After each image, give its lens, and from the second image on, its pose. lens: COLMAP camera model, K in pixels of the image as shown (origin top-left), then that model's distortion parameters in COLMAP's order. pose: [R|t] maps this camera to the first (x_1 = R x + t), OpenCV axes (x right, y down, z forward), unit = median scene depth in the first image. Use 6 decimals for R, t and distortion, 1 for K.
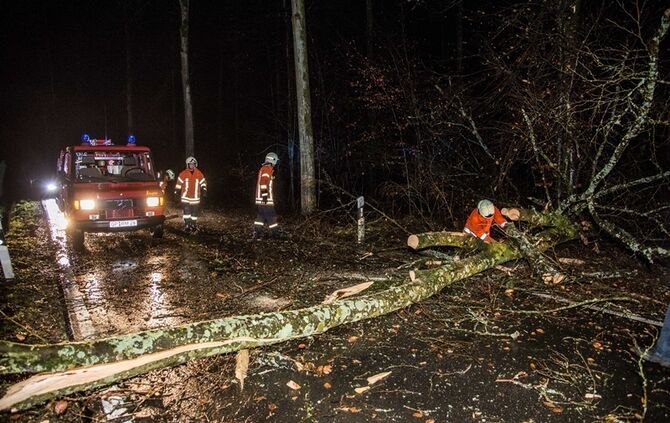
lens RADIAL K [[484.7, 0, 335.0], [0, 484.7, 211.5], [0, 0, 1]] dist [-0.085737, 0.000825]
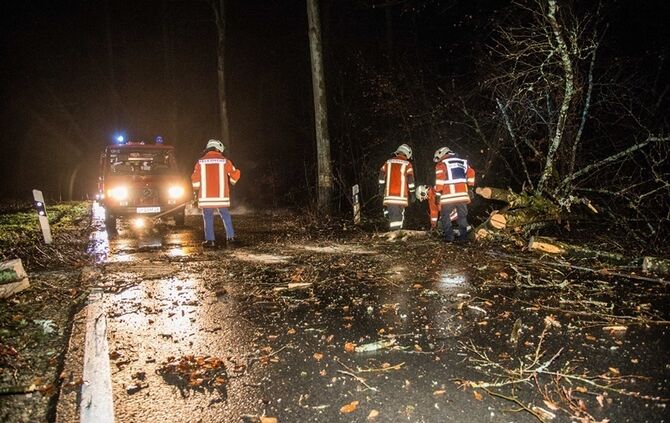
lens RADIAL K [[484.7, 0, 335.0], [0, 484.7, 211.5], [0, 0, 1]] dist [-0.085737, 0.000825]
pose [[0.994427, -0.006897, -0.105199, 0.082162], [0.002389, 0.999076, -0.042915, 0.052542], [0.105398, 0.042424, 0.993525, -0.064531]]
